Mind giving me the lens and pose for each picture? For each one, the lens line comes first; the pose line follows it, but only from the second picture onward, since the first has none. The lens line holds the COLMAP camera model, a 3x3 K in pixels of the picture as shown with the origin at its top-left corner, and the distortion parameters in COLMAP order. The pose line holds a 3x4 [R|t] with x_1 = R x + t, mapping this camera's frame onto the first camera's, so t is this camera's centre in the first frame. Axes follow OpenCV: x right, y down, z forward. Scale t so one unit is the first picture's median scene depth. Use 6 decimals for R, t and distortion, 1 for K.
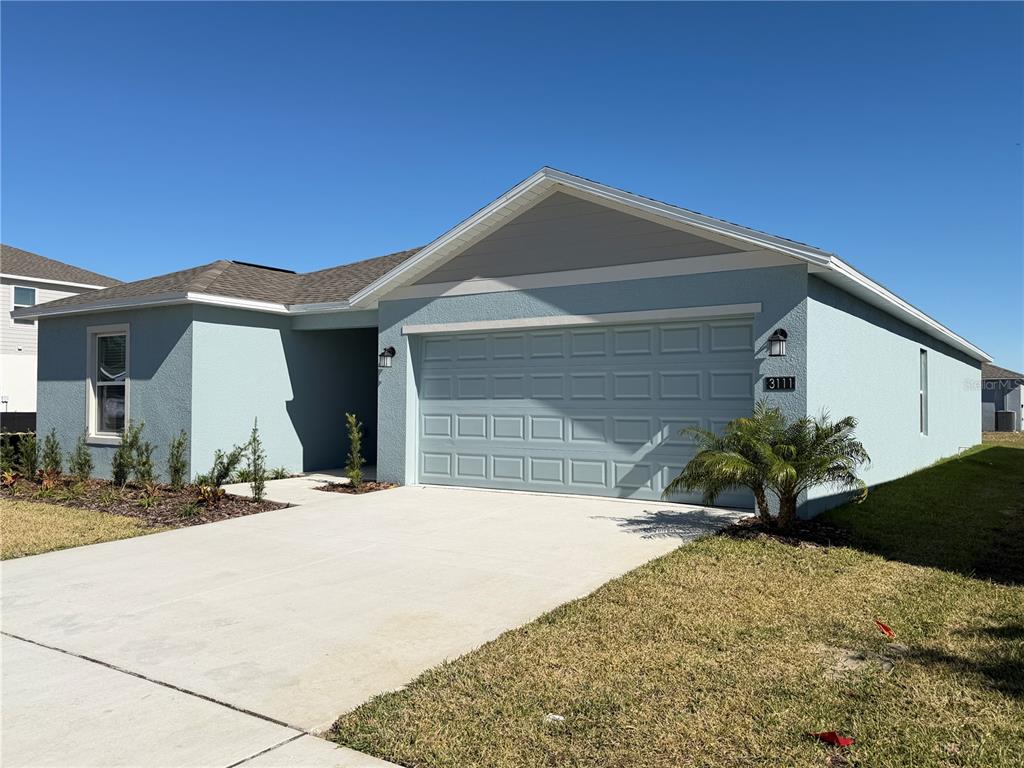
lens RADIAL K [[821.7, 0, 512.0], [0, 821.7, 384.0], [0, 0, 1]] dist [0.099764, -0.000681]
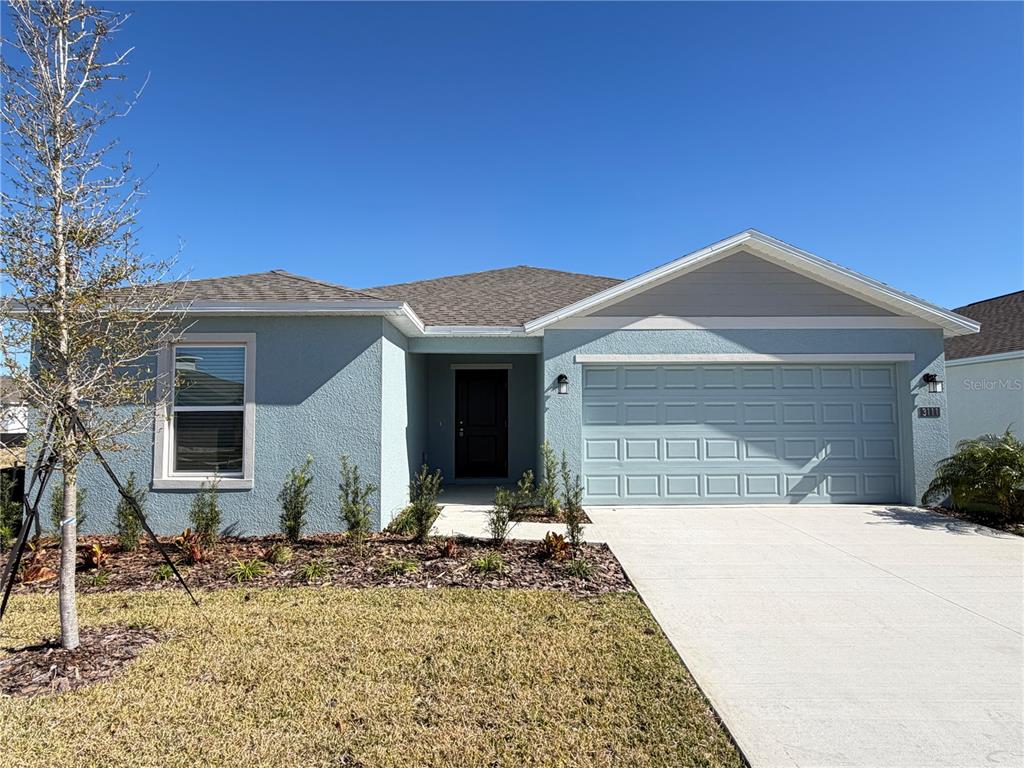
lens RADIAL K [[602.6, 0, 512.0], [0, 602.6, 384.0], [0, 0, 1]] dist [0.002455, 0.000351]
pose [[0.815010, 0.027468, 0.578796, -0.688005], [-0.004204, 0.999130, -0.041495, -0.001903], [-0.579432, 0.031386, 0.814416, 0.466527]]
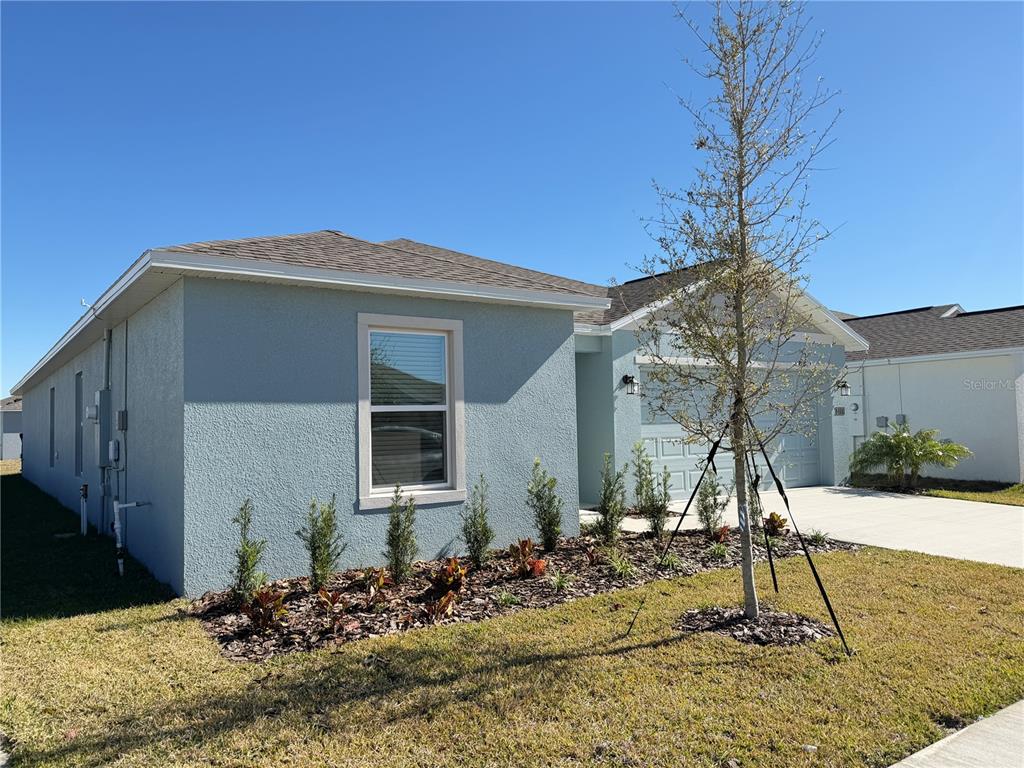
lens RADIAL K [[755.3, 0, 512.0], [0, 755.3, 384.0], [0, 0, 1]] dist [0.101430, 0.000161]
pose [[0.353133, 0.034646, 0.934931, -1.188277], [-0.000058, 0.999315, -0.037009, 0.002451], [-0.935573, 0.013015, 0.352893, 0.872201]]
